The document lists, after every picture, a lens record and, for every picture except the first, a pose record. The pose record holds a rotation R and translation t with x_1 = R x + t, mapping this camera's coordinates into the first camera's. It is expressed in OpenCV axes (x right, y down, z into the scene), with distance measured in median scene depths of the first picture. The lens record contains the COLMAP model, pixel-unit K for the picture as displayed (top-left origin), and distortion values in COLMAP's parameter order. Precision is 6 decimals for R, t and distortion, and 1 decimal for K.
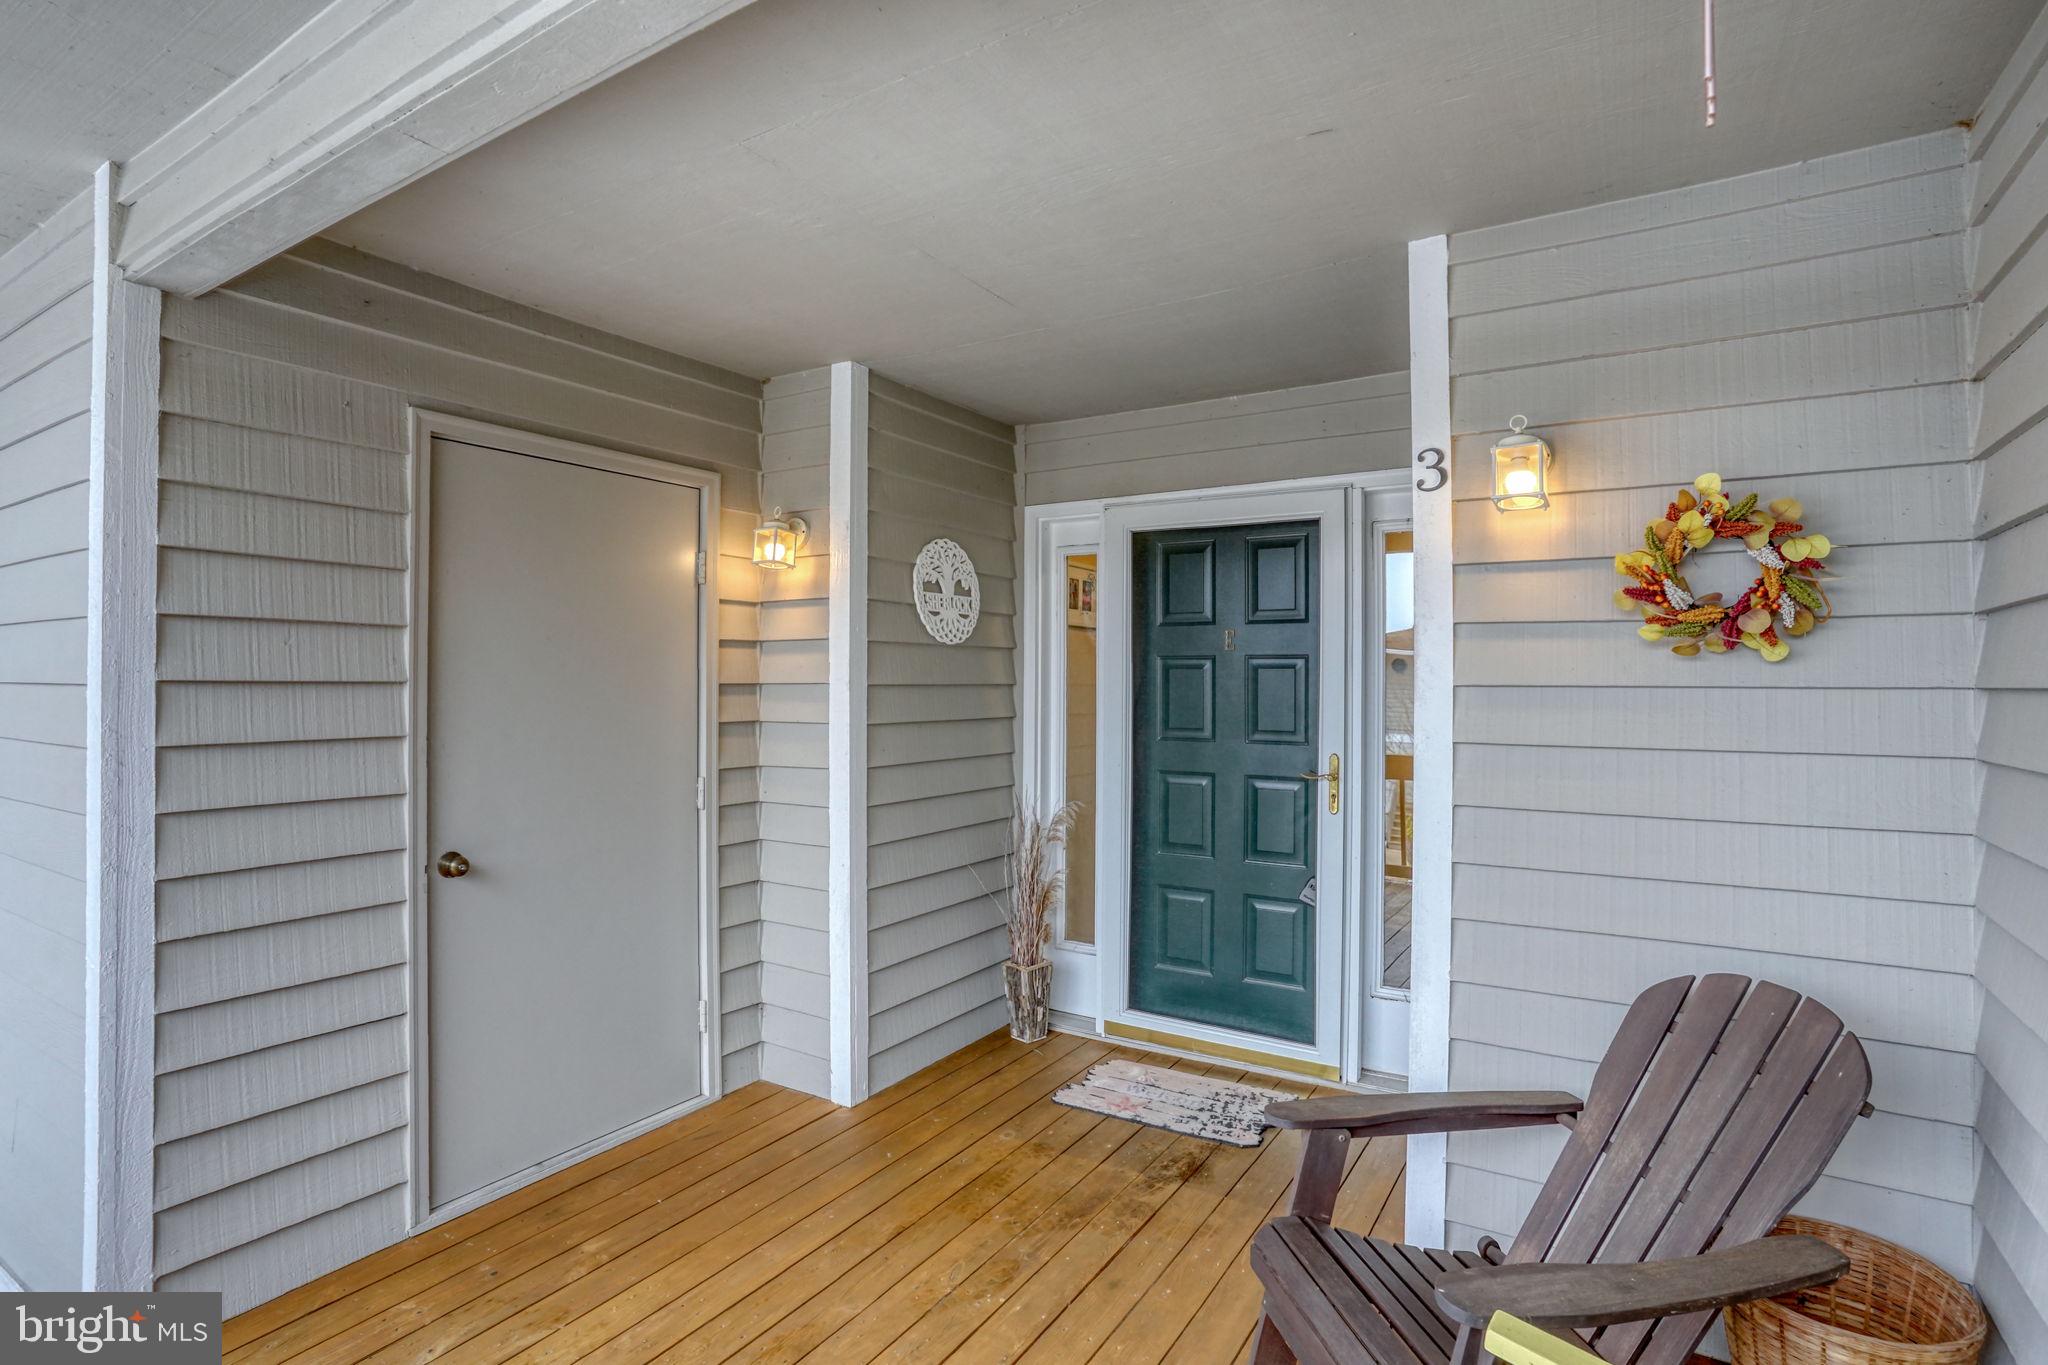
lens RADIAL K [[1018.8, 0, 1018.2], [0, 1018.8, 672.6], [0, 0, 1]] dist [-0.063609, 0.026191]
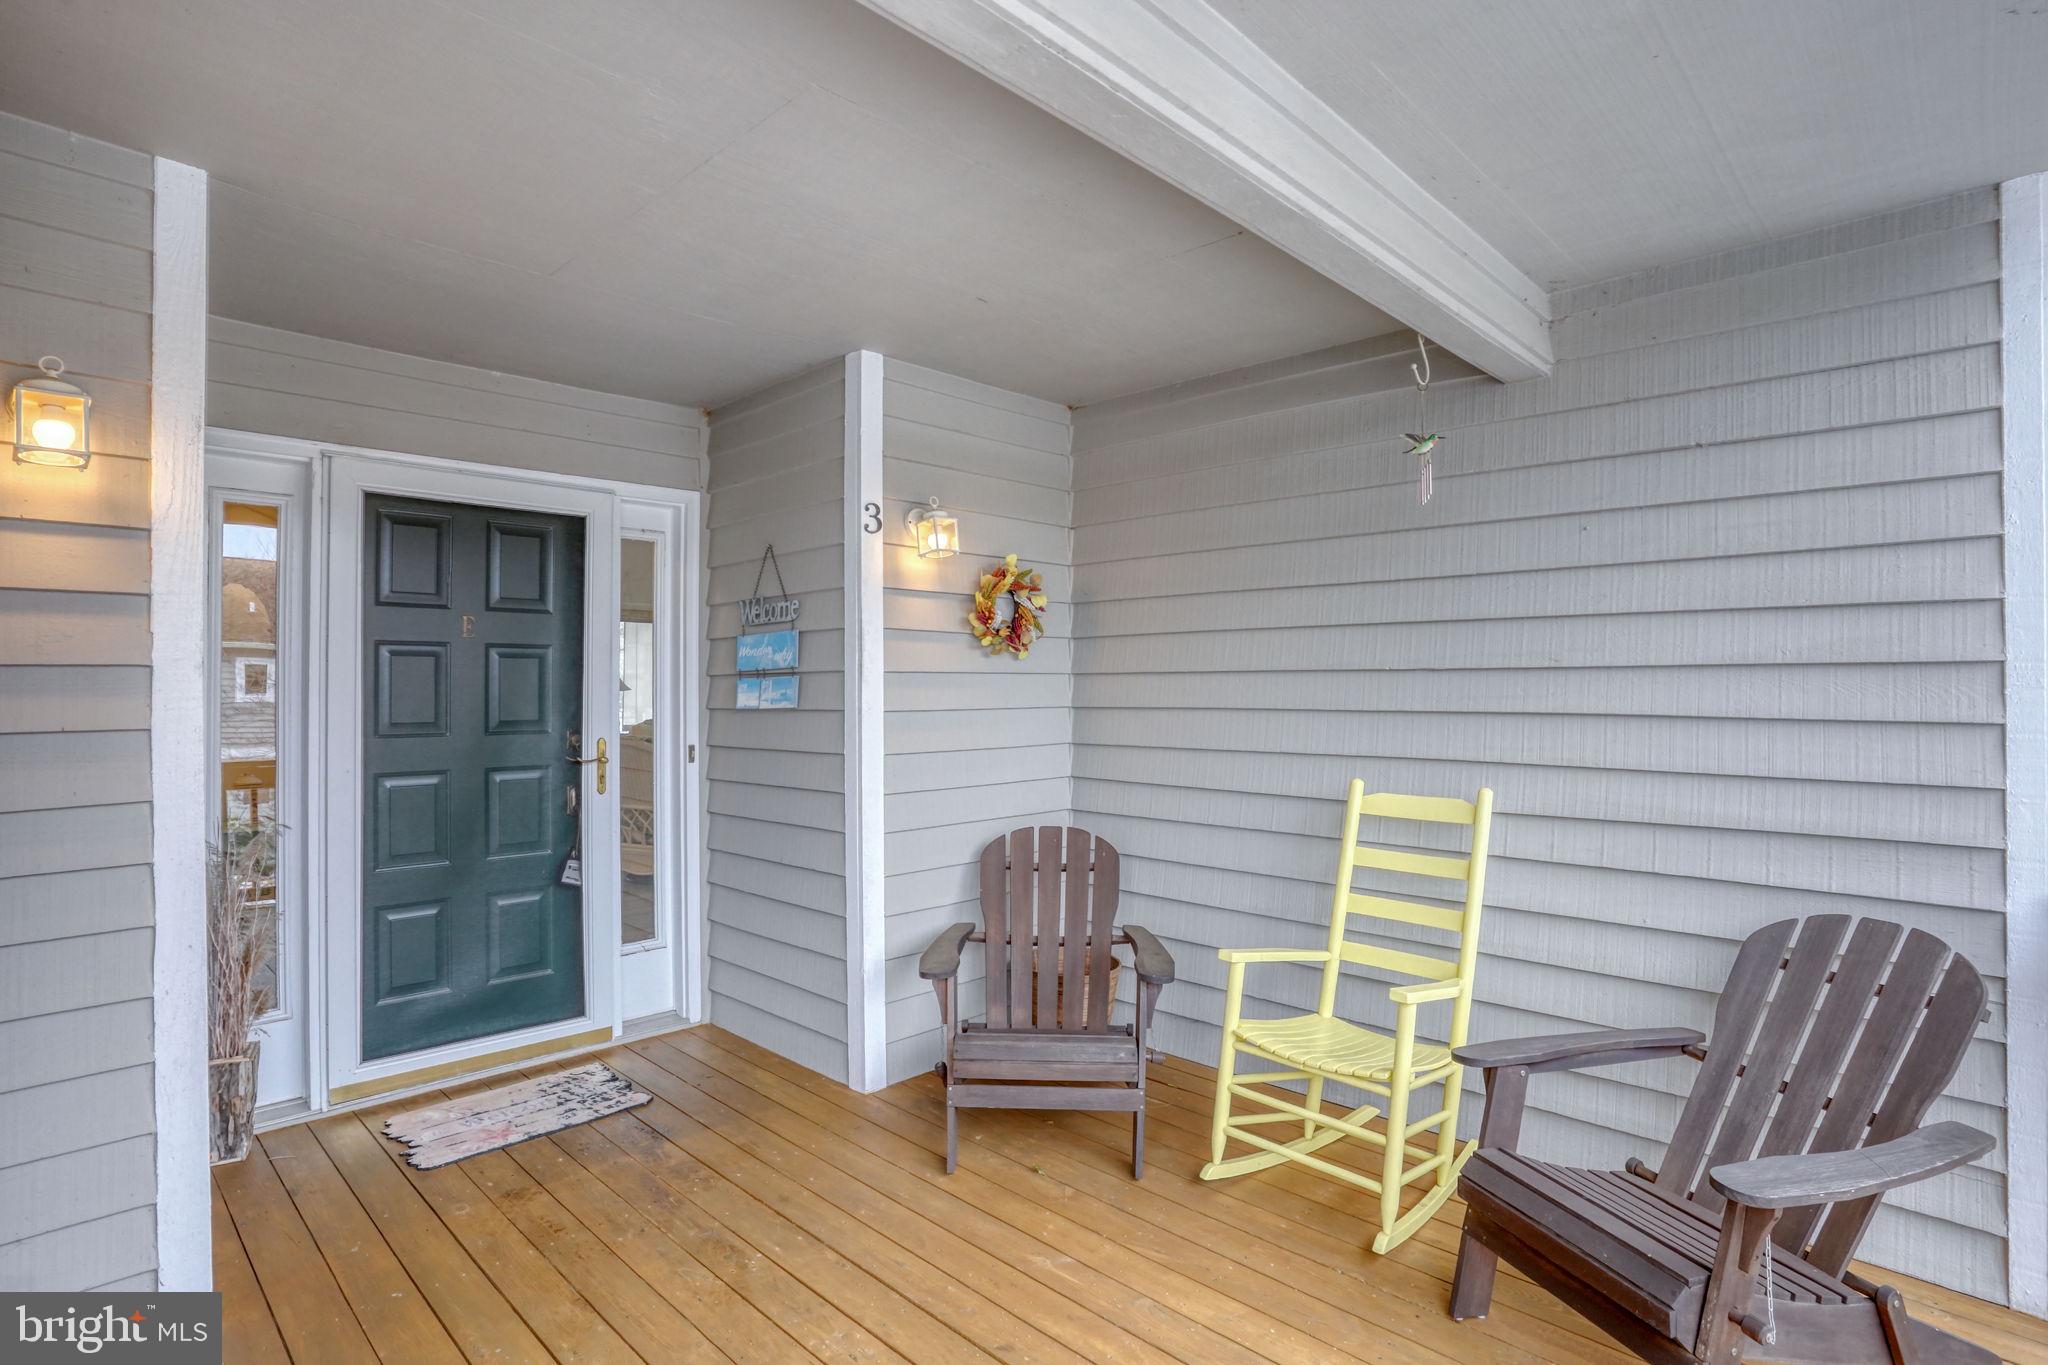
lens RADIAL K [[1018.8, 0, 1018.2], [0, 1018.8, 672.6], [0, 0, 1]] dist [-0.063609, 0.026191]
pose [[0.222963, 0.007579, 0.974797, -0.775771], [-0.006031, 0.999961, -0.006395, 0.018839], [-0.974808, -0.004453, 0.223000, 0.401241]]
